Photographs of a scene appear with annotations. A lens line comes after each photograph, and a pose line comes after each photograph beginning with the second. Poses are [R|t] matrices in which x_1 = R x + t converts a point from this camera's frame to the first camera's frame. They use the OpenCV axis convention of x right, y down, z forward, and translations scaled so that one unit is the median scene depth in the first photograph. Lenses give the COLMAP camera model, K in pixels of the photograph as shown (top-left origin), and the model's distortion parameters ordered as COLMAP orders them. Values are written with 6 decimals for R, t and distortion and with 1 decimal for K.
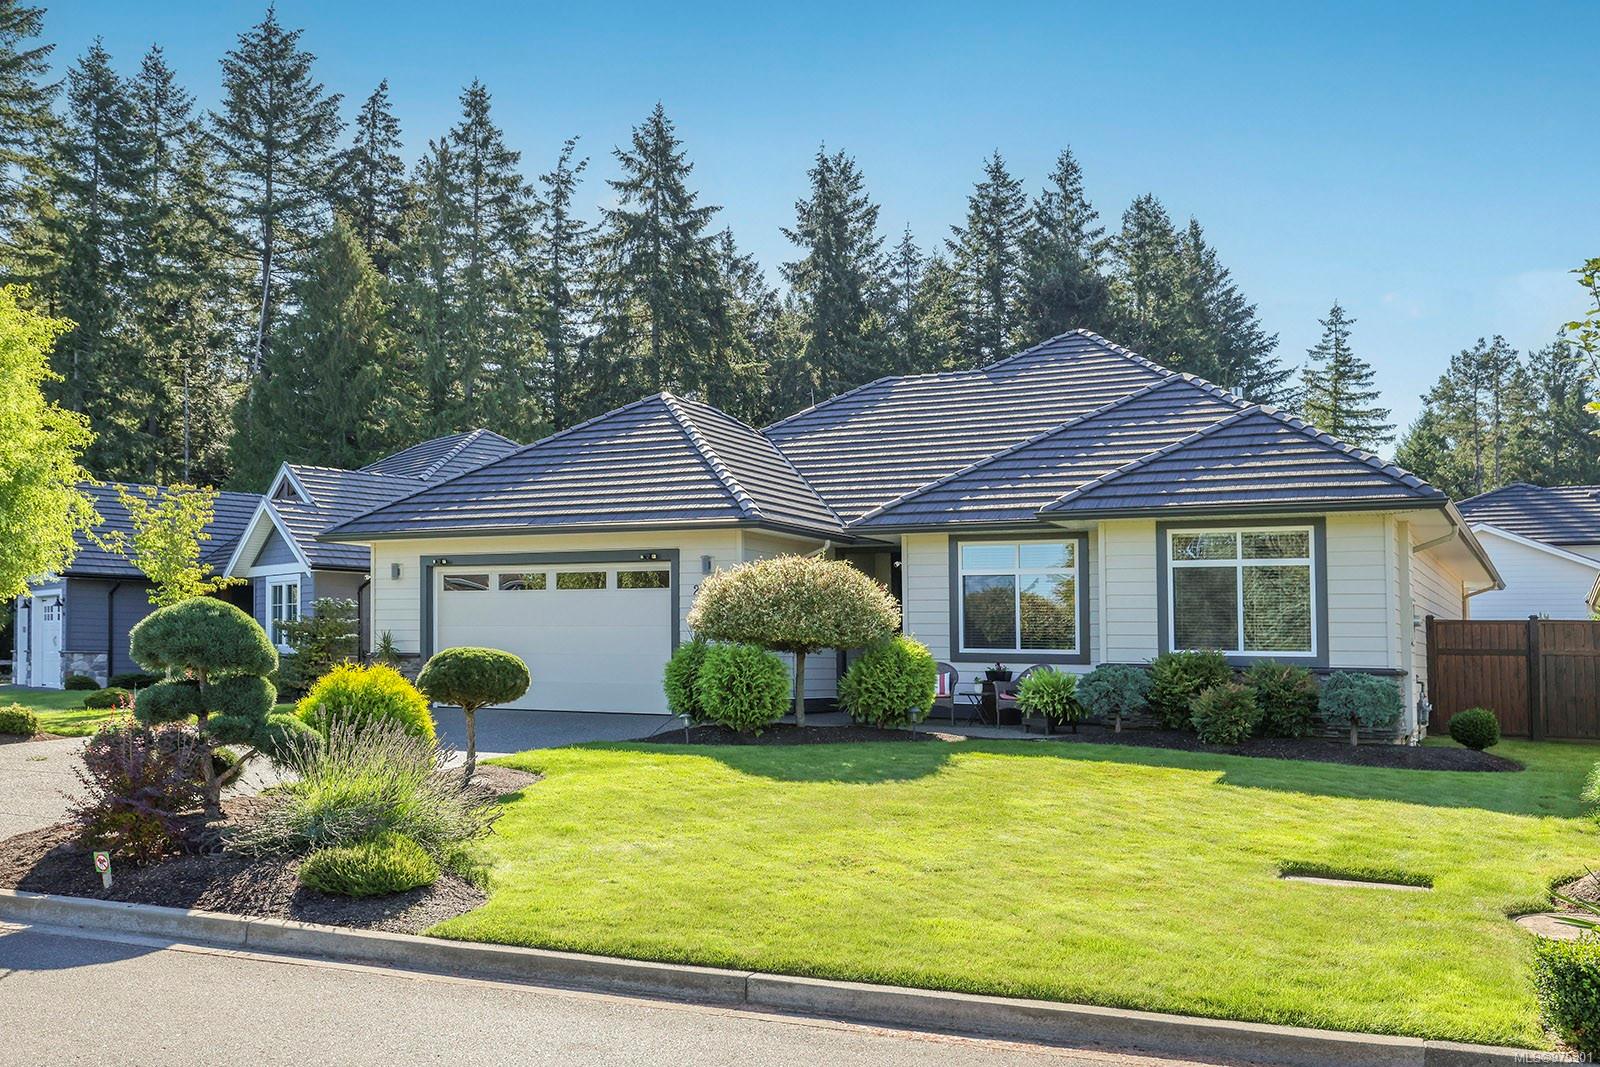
lens RADIAL K [[1461.1, 0, 800.0], [0, 1461.1, 533.5], [0, 0, 1]] dist [0.000328, 0.000681]
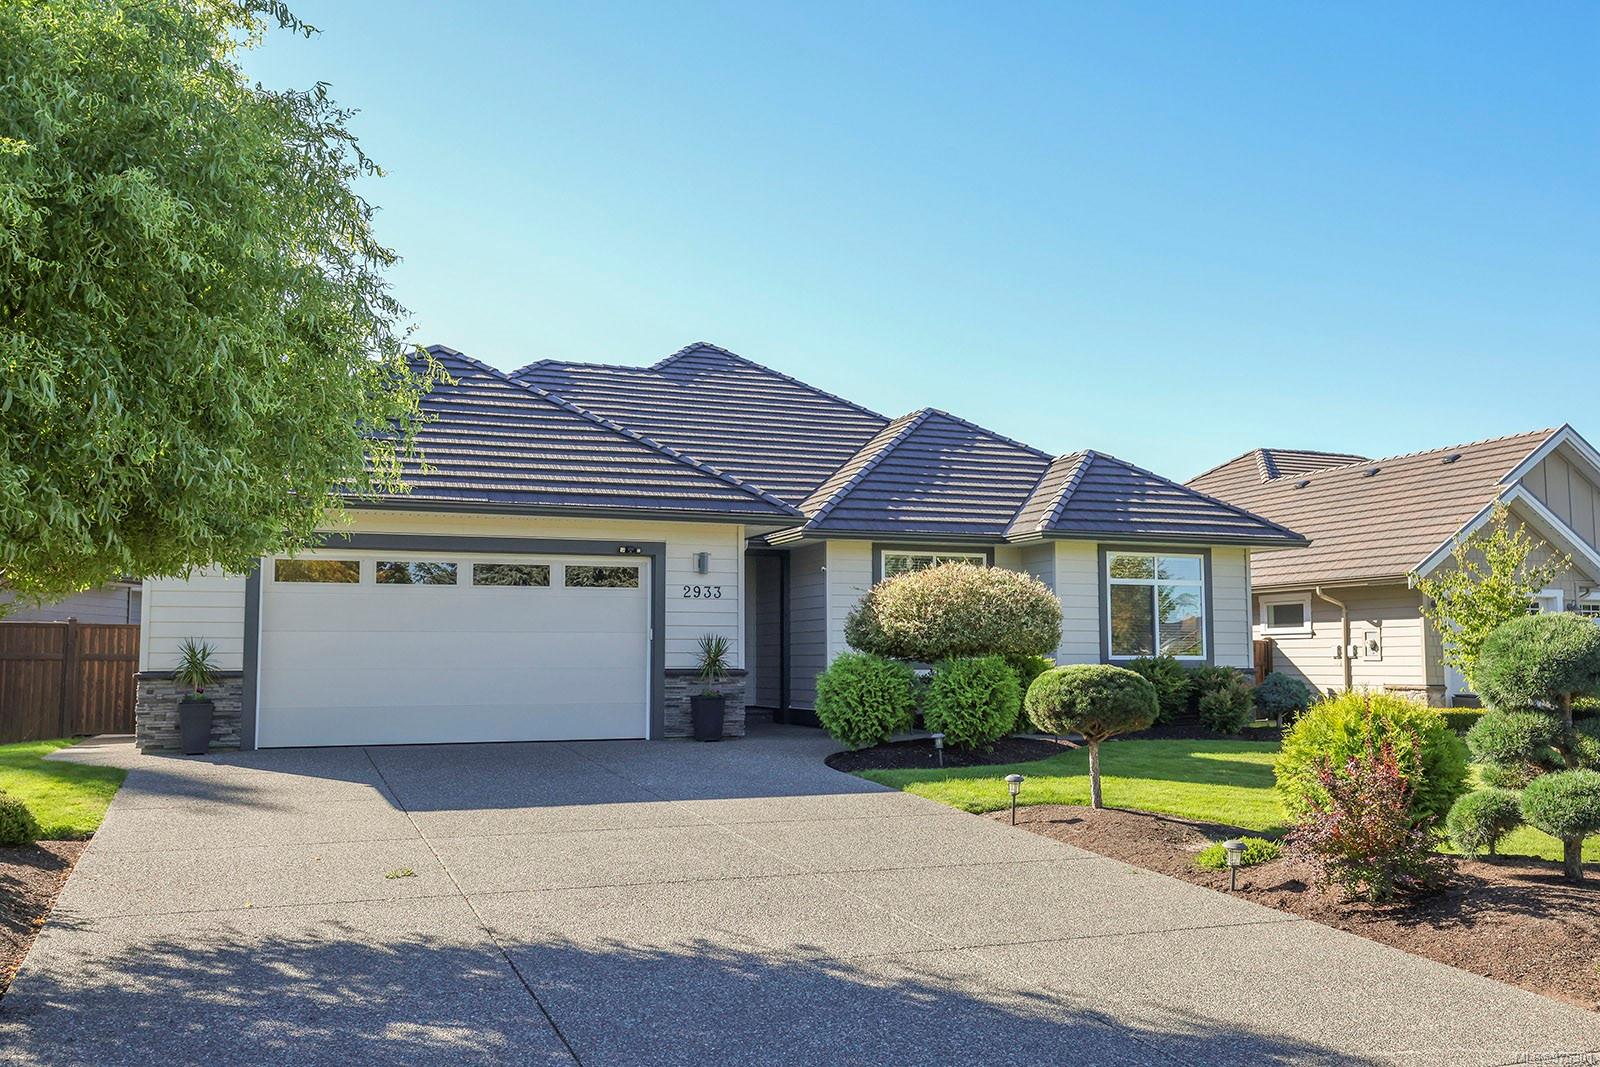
lens RADIAL K [[1461.1, 0, 800.0], [0, 1461.1, 533.5], [0, 0, 1]] dist [0.000328, 0.000681]
pose [[0.641317, 0.059146, 0.764993, -0.677428], [-0.048144, 0.998162, -0.036813, 0.032266], [-0.765764, -0.013220, 0.642986, 0.381783]]
